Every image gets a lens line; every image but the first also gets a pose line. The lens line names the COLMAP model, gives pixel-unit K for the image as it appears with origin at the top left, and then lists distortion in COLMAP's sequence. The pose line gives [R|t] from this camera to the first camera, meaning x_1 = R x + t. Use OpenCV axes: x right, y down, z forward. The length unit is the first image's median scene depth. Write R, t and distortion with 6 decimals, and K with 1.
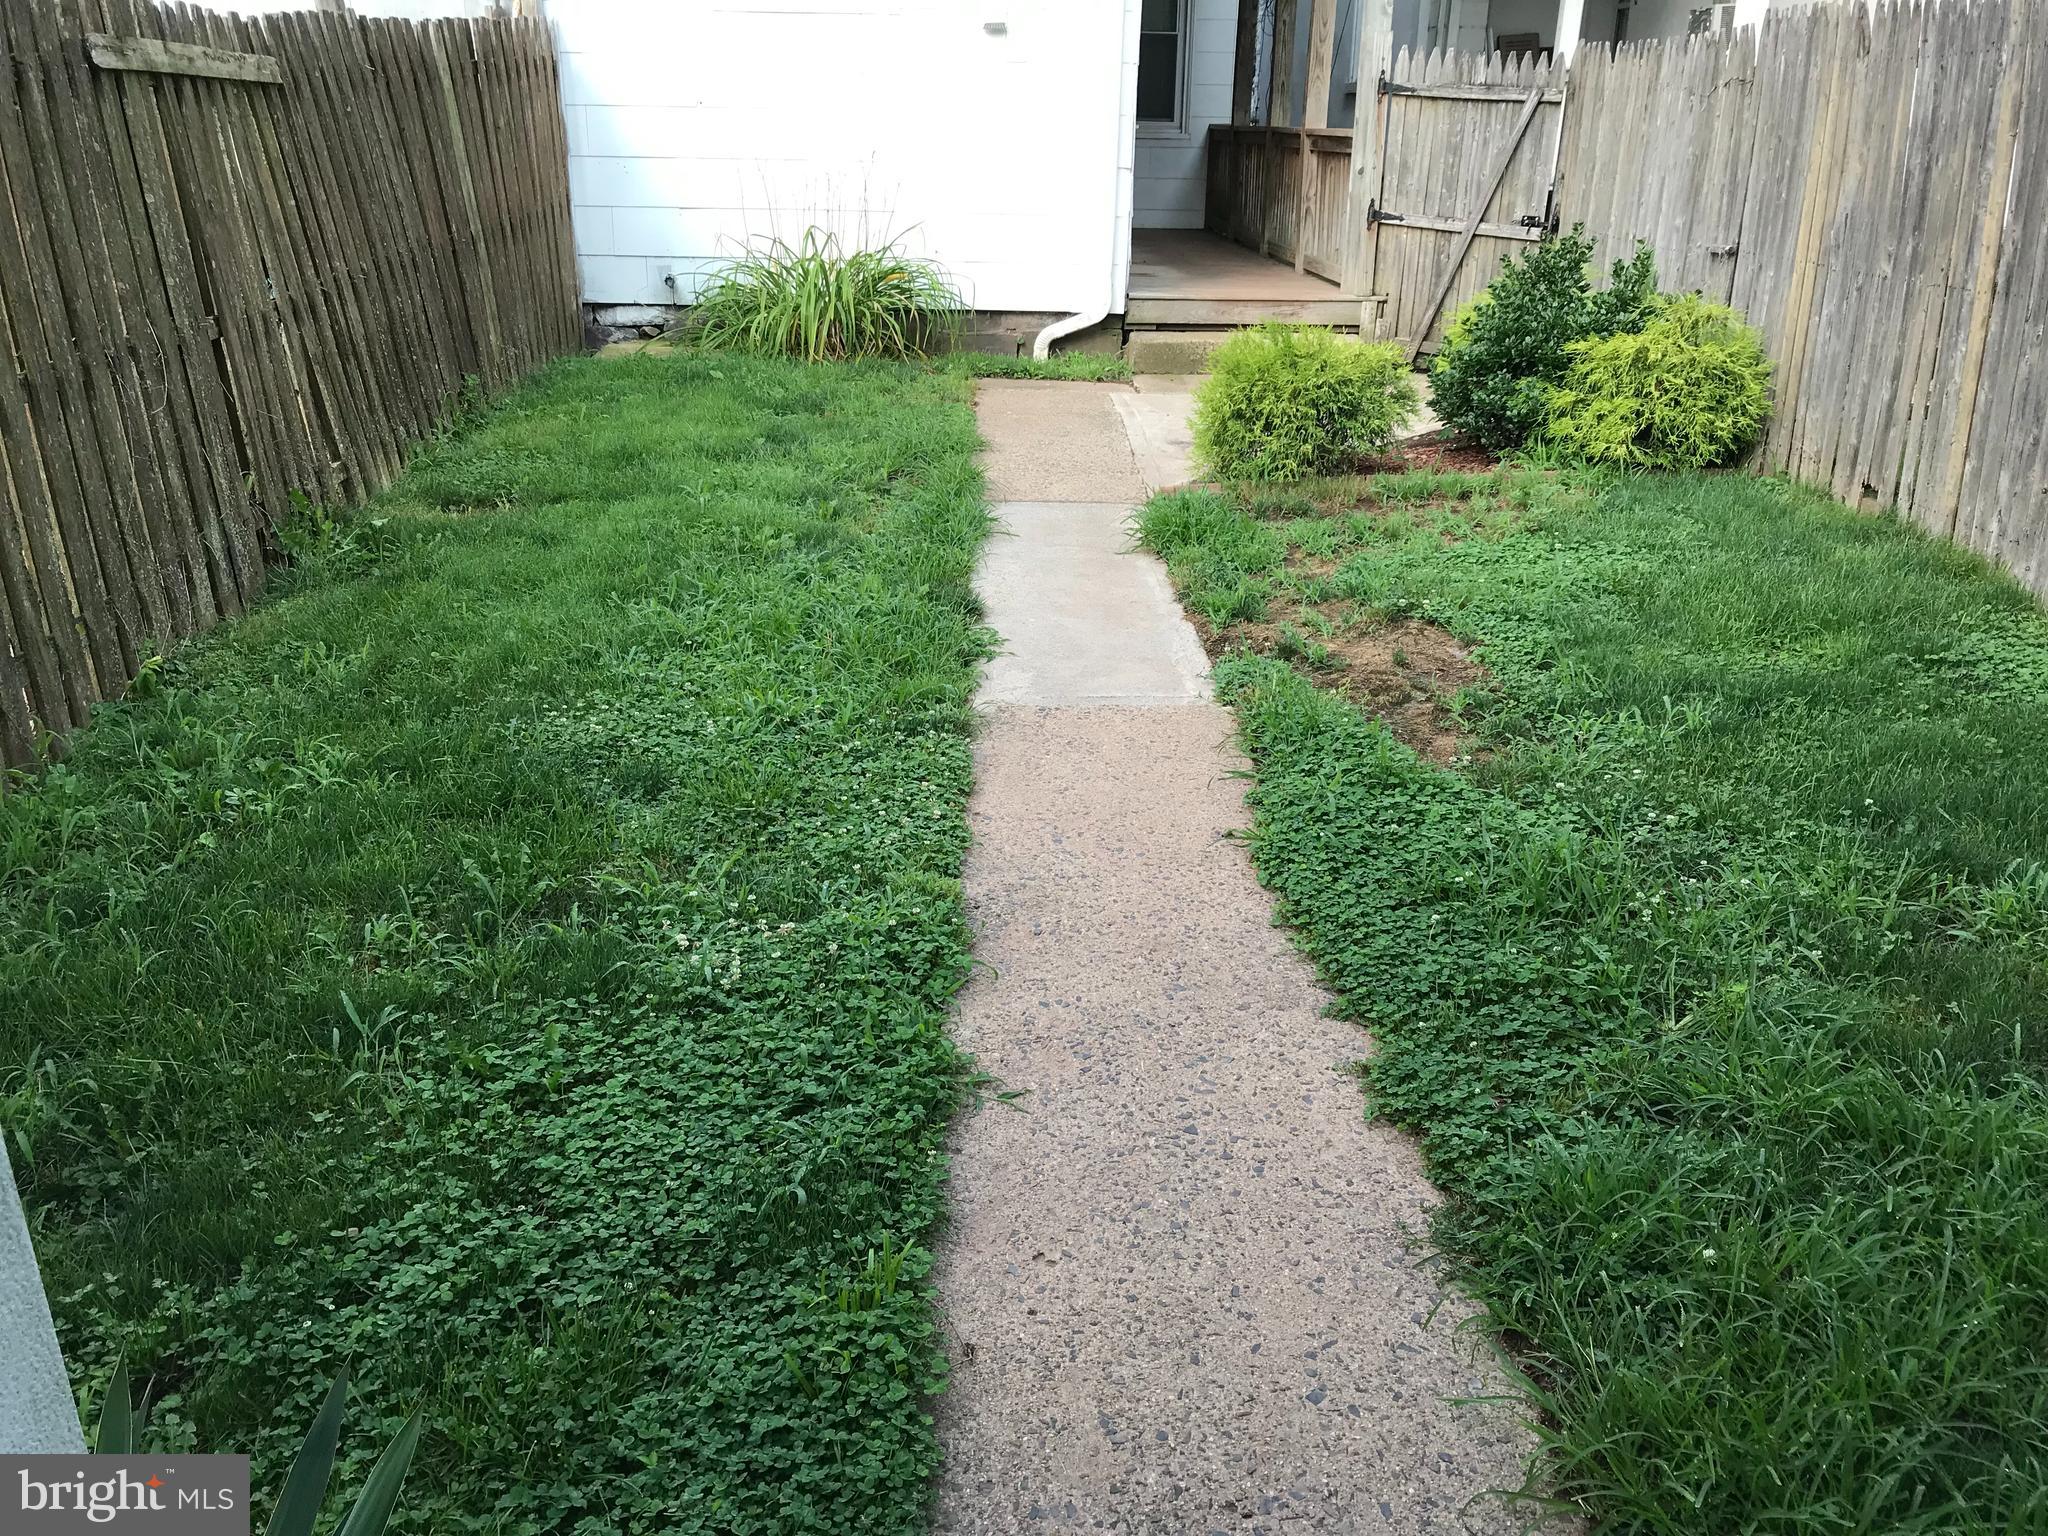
lens RADIAL K [[1686.5, 0, 1026.5], [0, 1686.5, 752.3], [0, 0, 1]] dist [0.043618, -0.054317]
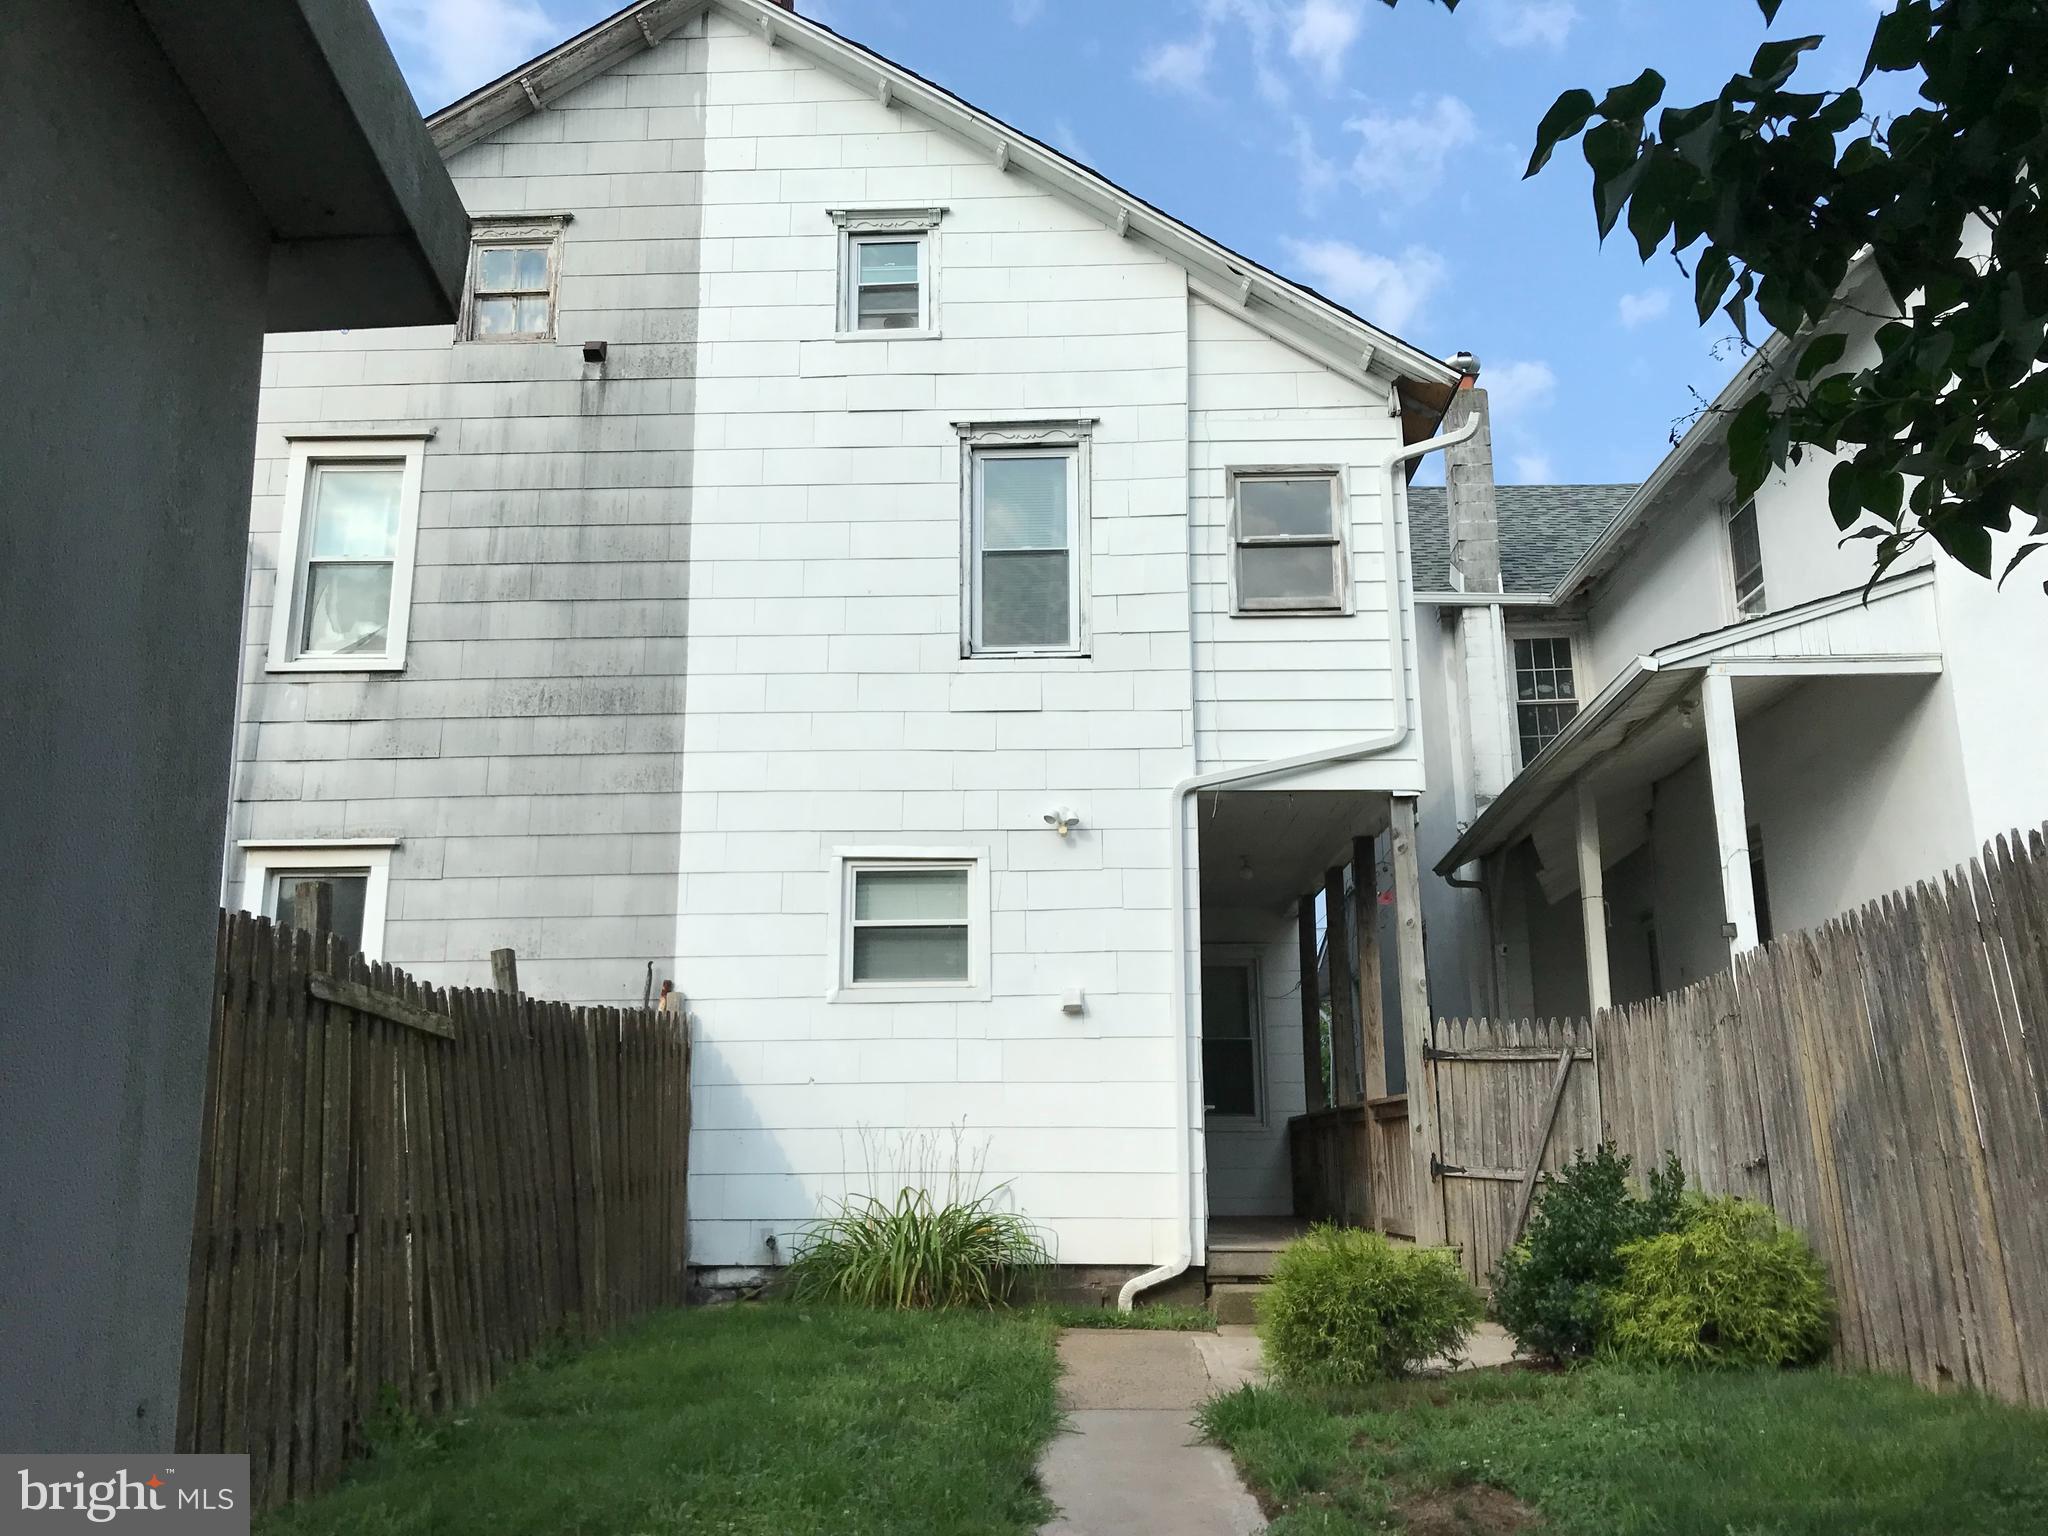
lens RADIAL K [[1660.9, 0, 1020.7], [0, 1660.9, 717.9], [0, 0, 1]] dist [0.075099, -0.065534]
pose [[0.997753, -0.036378, -0.056266, 0.026435], [-0.002398, 0.819841, -0.572587, 0.085953], [0.066959, 0.571435, 0.817911, -0.049649]]
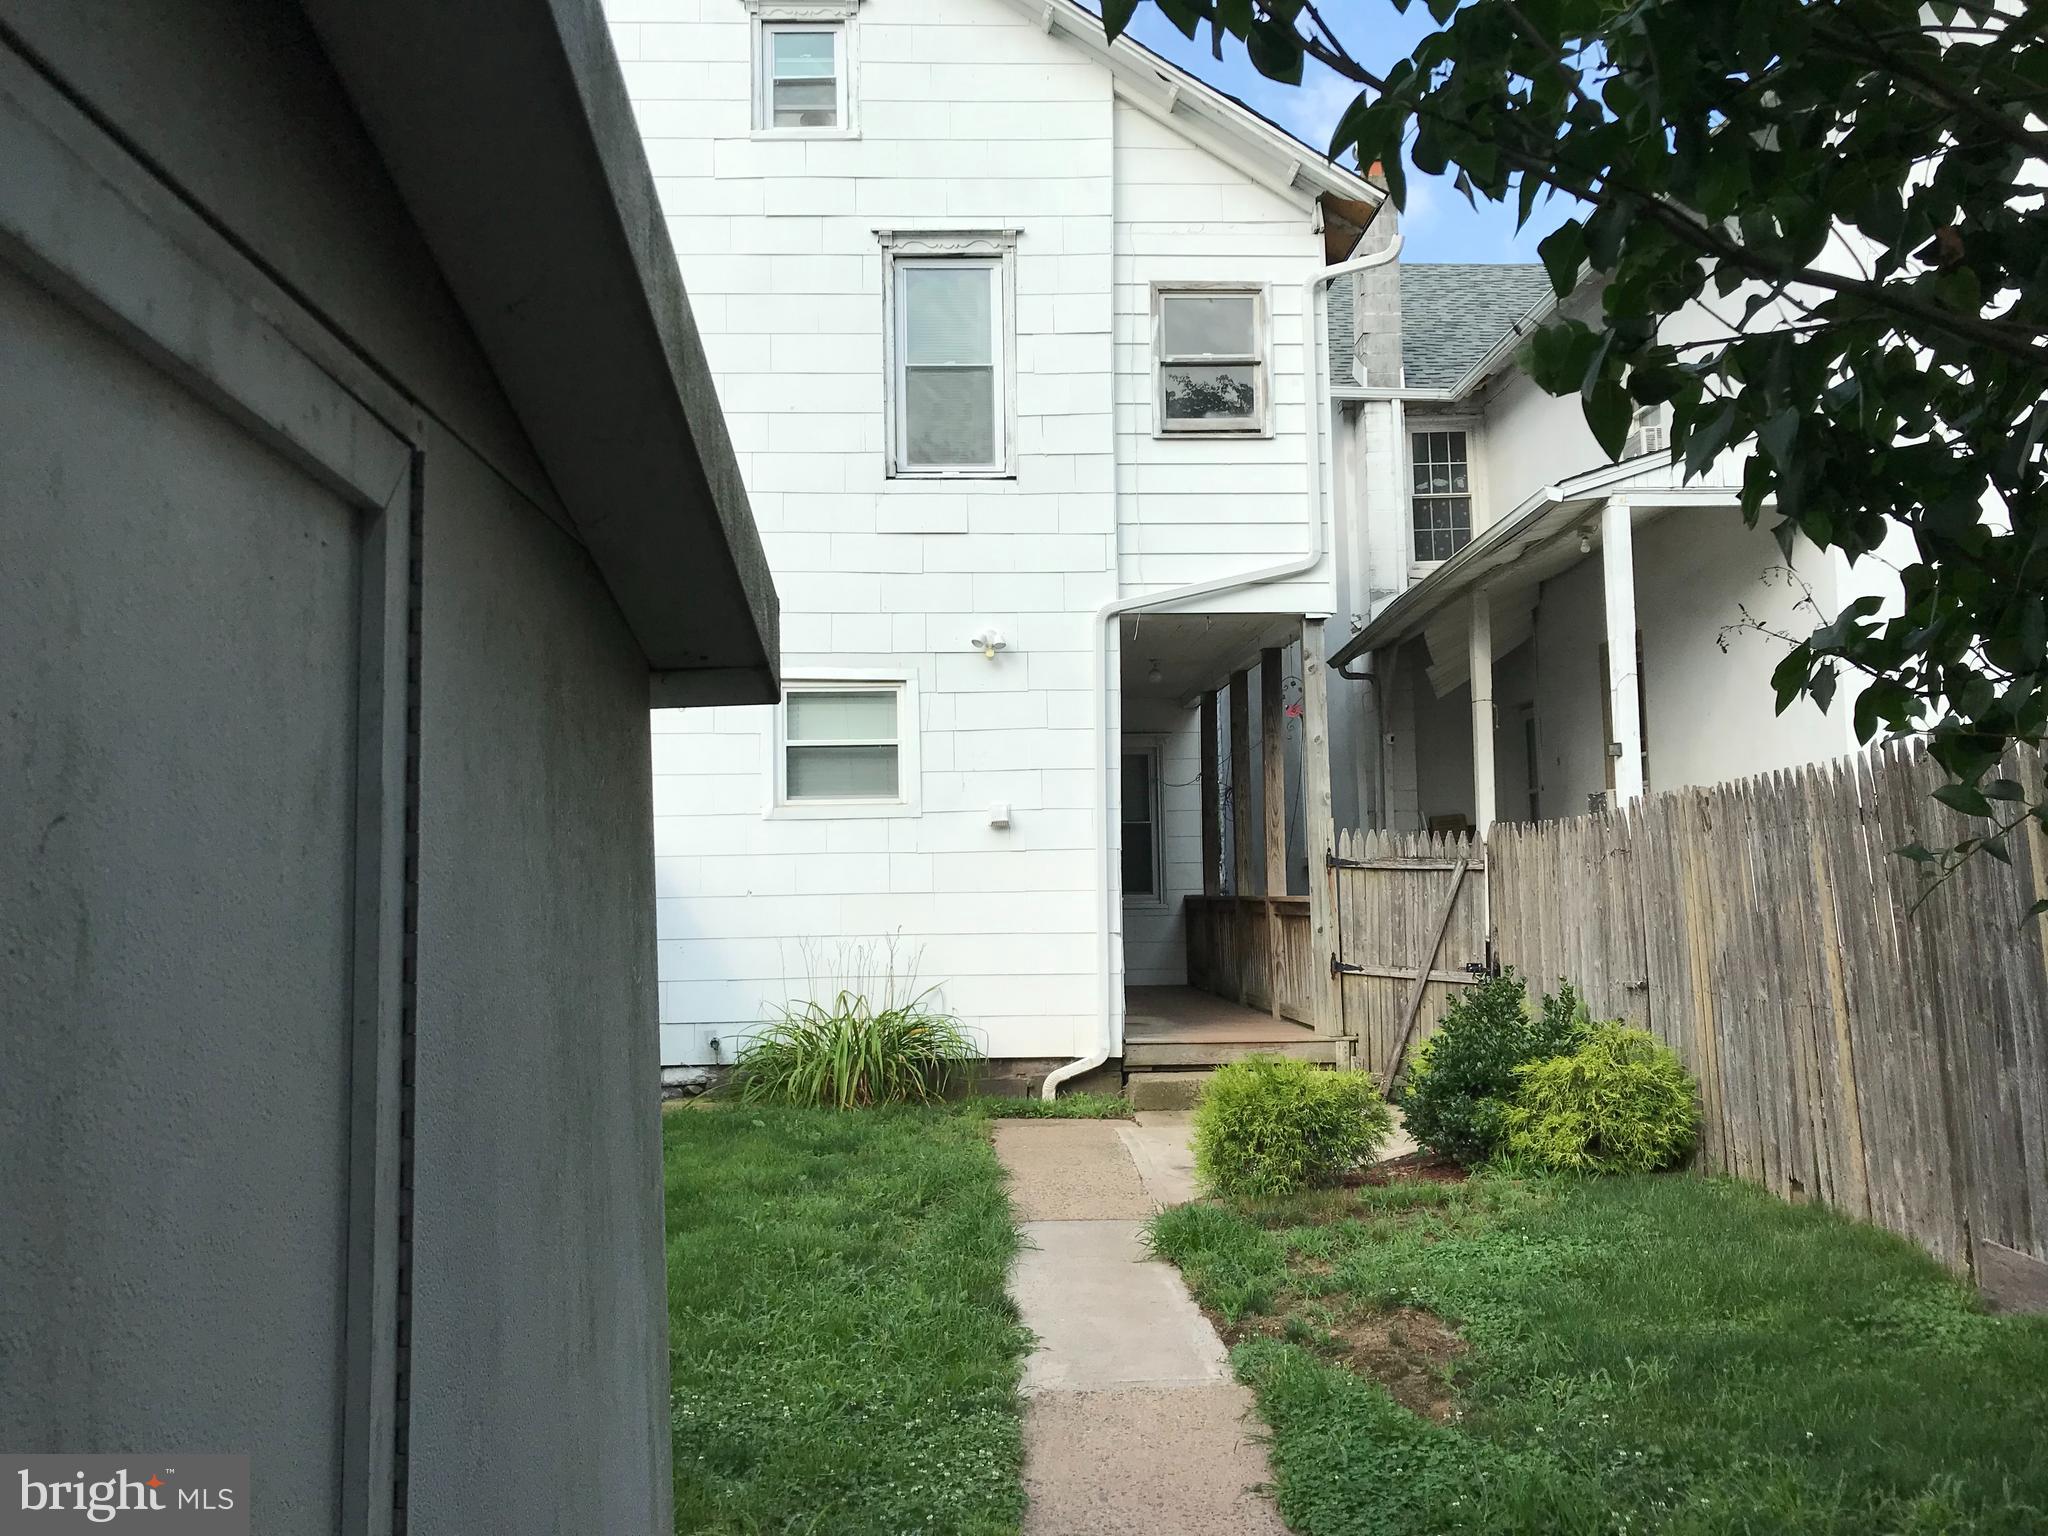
lens RADIAL K [[1644.7, 0, 1023.1], [0, 1644.7, 723.2], [0, 0, 1]] dist [0.102932, -0.239562]
pose [[0.999495, -0.030964, 0.007153, -0.013964], [0.030904, 0.894563, -0.445873, 0.042743], [0.007407, 0.445869, 0.895068, -0.114095]]
